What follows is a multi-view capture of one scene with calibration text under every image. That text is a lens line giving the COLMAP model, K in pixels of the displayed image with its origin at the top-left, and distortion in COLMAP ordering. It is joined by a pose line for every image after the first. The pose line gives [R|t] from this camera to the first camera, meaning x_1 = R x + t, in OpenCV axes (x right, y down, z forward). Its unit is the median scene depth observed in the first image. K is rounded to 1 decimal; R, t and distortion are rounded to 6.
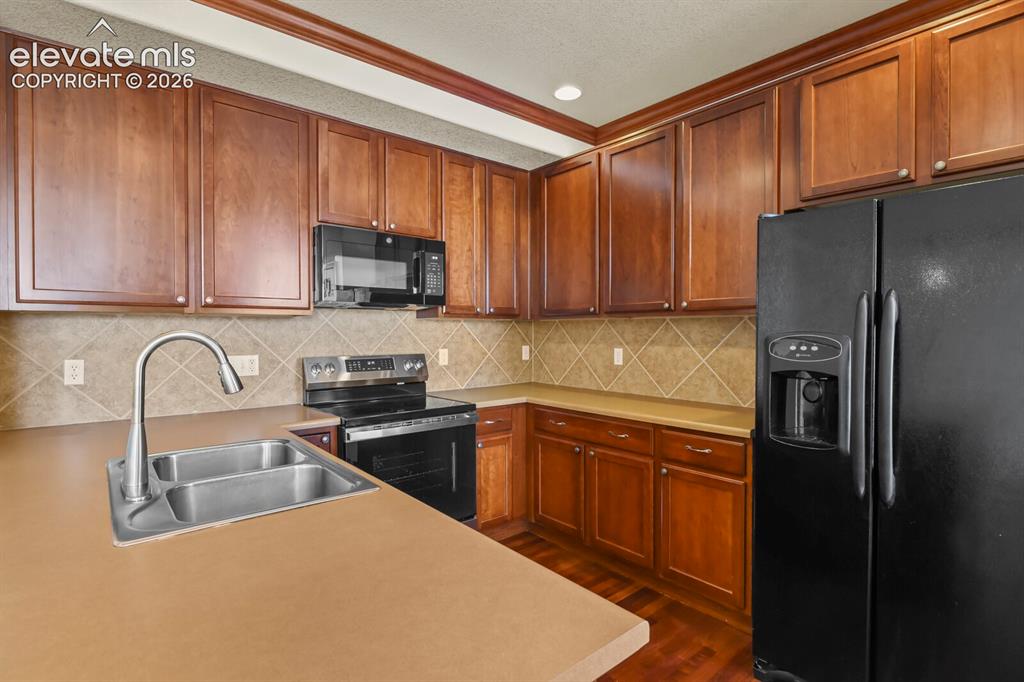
lens RADIAL K [[494.8, 0, 516.9], [0, 494.8, 338.8], [0, 0, 1]] dist [-0.001556, -0.004440]
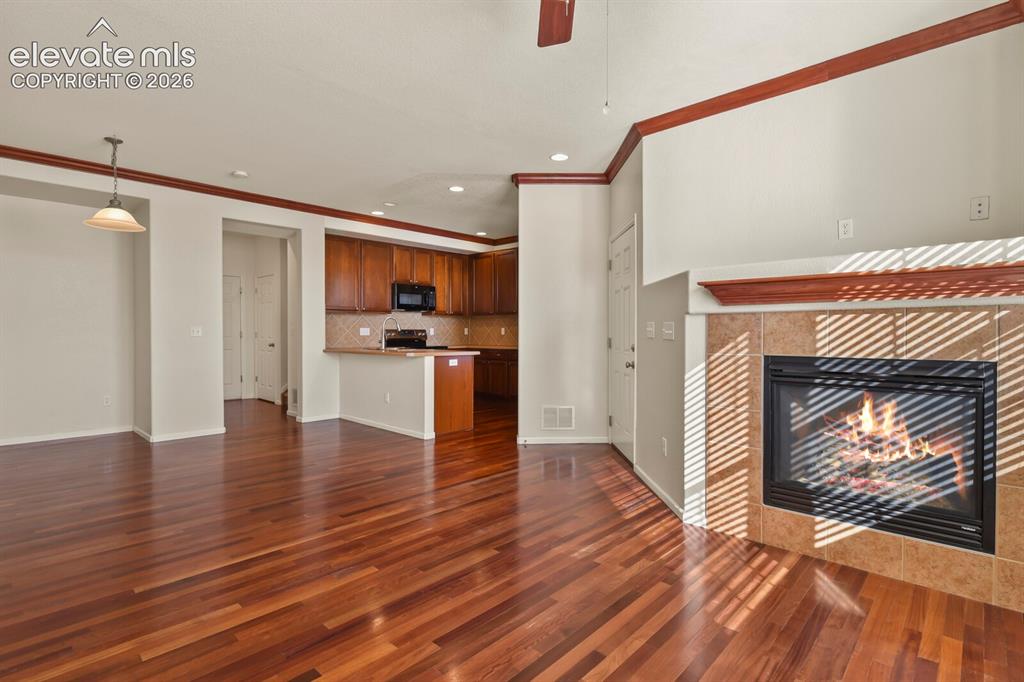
lens RADIAL K [[494.8, 0, 518.5], [0, 494.8, 337.5], [0, 0, 1]] dist [-0.001556, -0.004440]
pose [[0.993063, 0.000816, 0.117580, -0.015036], [-0.000134, 0.999983, -0.005808, 0.098087], [-0.117583, 0.005752, 0.993046, -1.798551]]
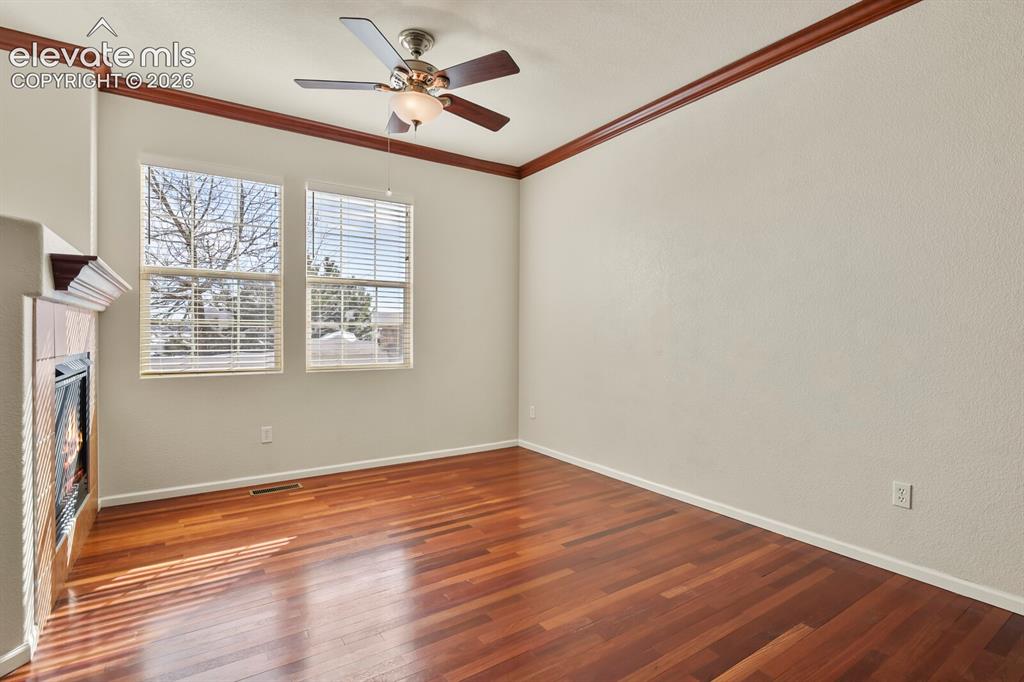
lens RADIAL K [[494.8, 0, 519.0], [0, 494.8, 335.6], [0, 0, 1]] dist [-0.001556, -0.004440]
pose [[-0.994338, -0.004542, 0.106165, -0.192576], [-0.002832, 0.999864, 0.016253, 0.079588], [-0.106224, 0.015860, -0.994216, -0.277509]]
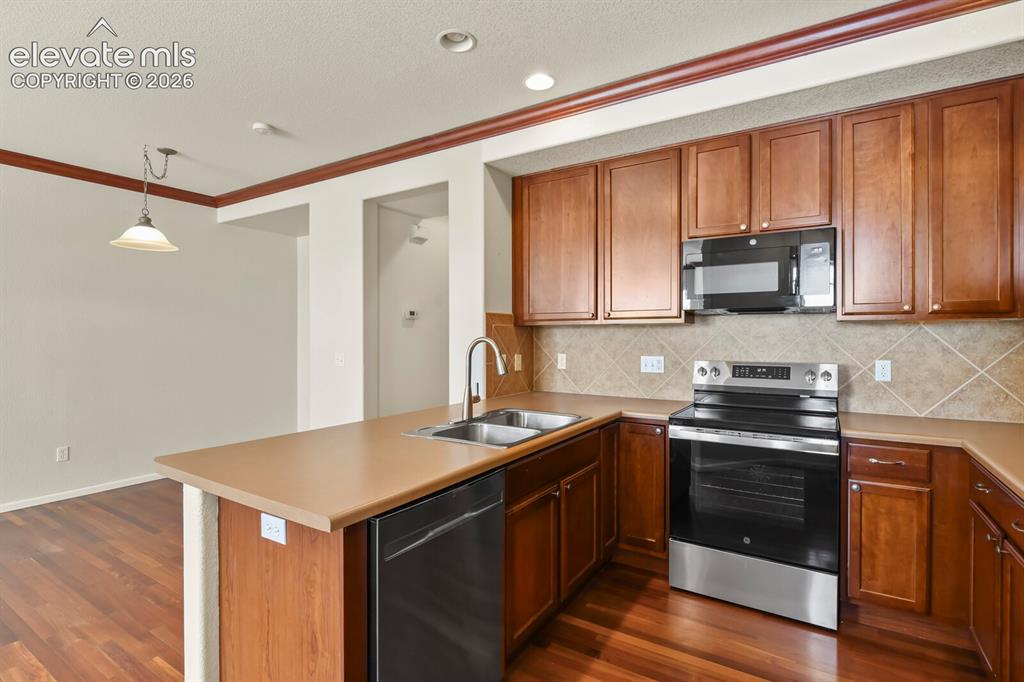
lens RADIAL K [[494.8, 0, 520.1], [0, 494.8, 337.8], [0, 0, 1]] dist [-0.001556, -0.004440]
pose [[0.304374, 0.005757, -0.952535, 0.505779], [-0.013860, 0.999903, 0.001615, -0.009534], [0.952452, 0.012710, 0.304424, 0.280513]]
